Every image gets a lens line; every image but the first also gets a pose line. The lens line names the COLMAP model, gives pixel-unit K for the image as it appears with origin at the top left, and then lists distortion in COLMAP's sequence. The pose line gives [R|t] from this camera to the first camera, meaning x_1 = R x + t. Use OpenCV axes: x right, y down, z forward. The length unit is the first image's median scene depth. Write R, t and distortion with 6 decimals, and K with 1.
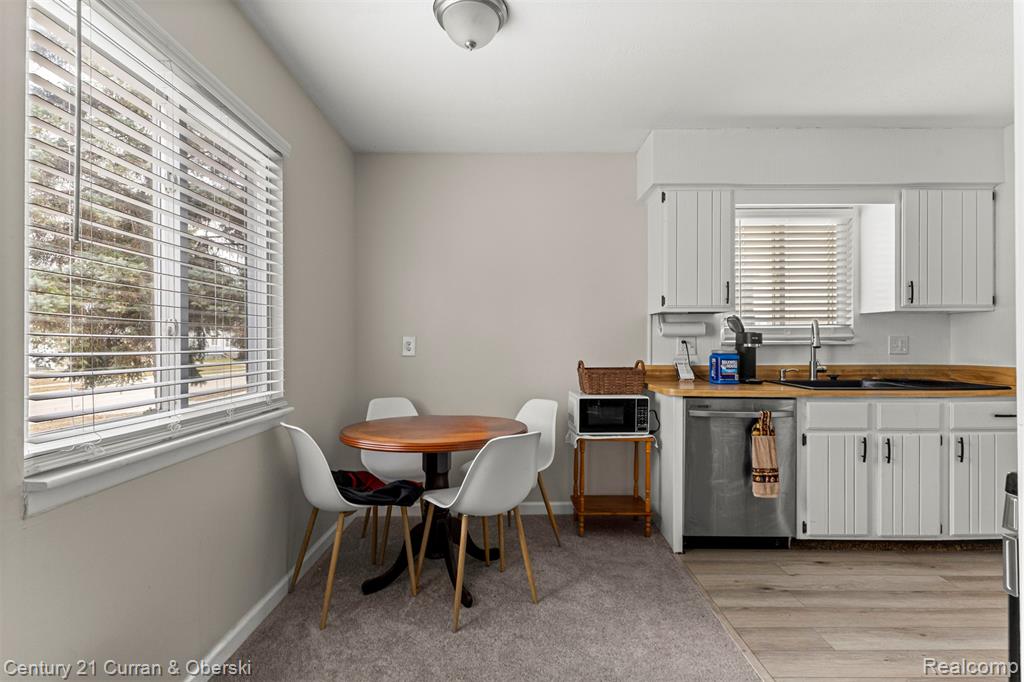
lens RADIAL K [[495.1, 0, 507.3], [0, 495.1, 339.7], [0, 0, 1]] dist [0.008396, -0.001222]
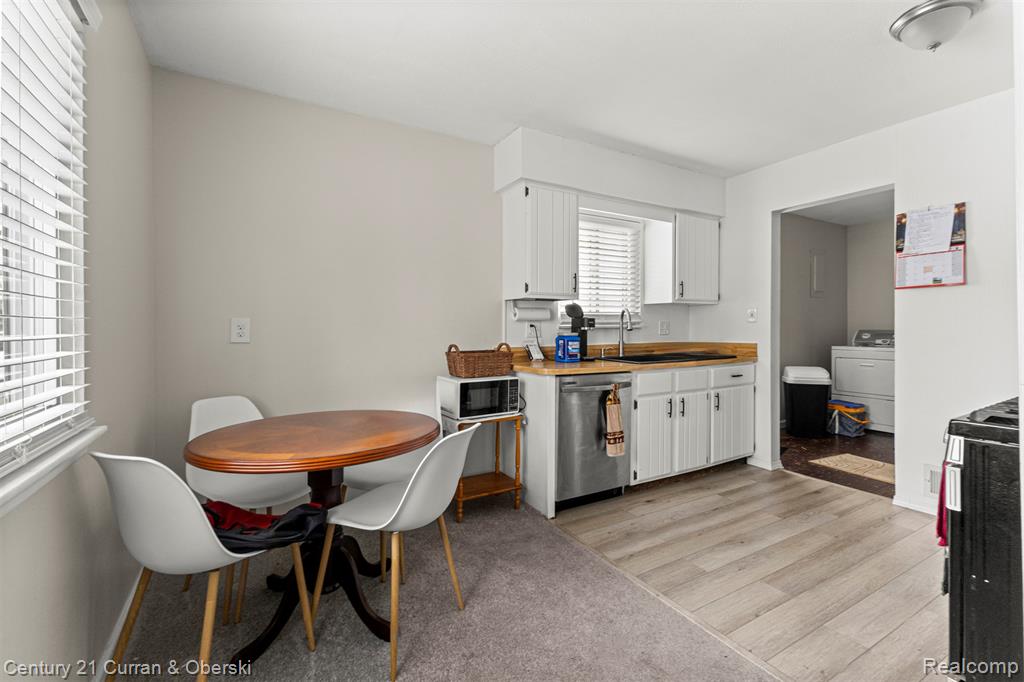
lens RADIAL K [[445.8, 0, 511.0], [0, 445.8, 327.9], [0, 0, 1]] dist [0.009035, -0.001510]
pose [[0.863582, -0.002259, 0.504203, -0.216734], [-0.000719, 0.999983, 0.005712, 0.004096], [-0.504207, -0.005295, 0.863566, 0.187388]]
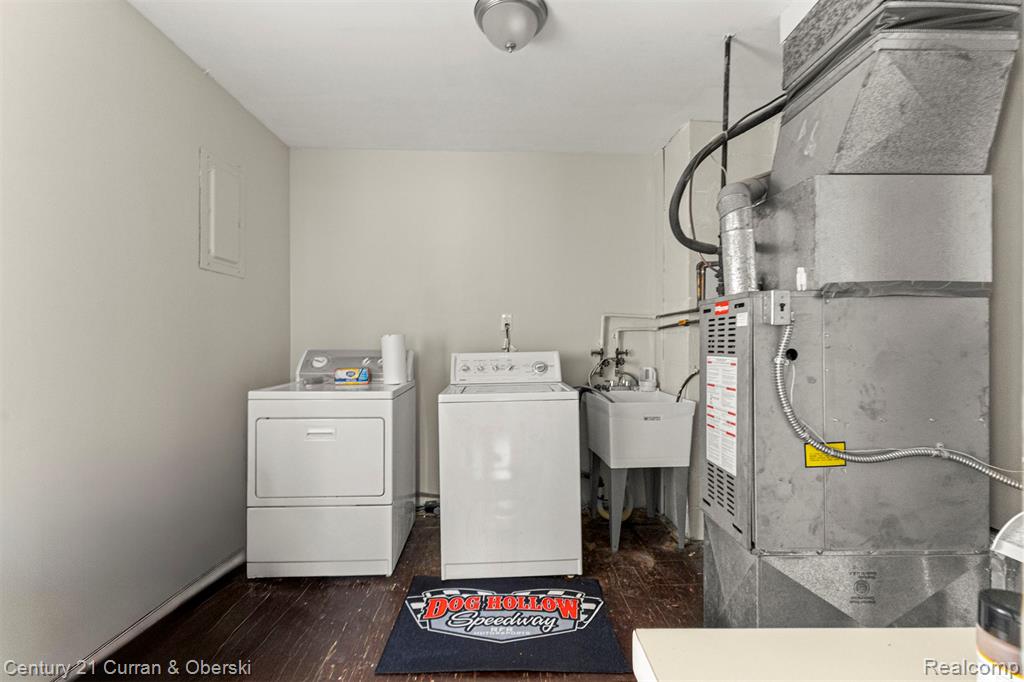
lens RADIAL K [[445.8, 0, 514.2], [0, 445.8, 341.2], [0, 0, 1]] dist [0.009035, -0.001510]
pose [[-0.033619, -0.006015, 0.999417, 1.039869], [-0.007971, 0.999952, 0.005750, -0.005058], [-0.999403, -0.007773, -0.033666, 0.673274]]
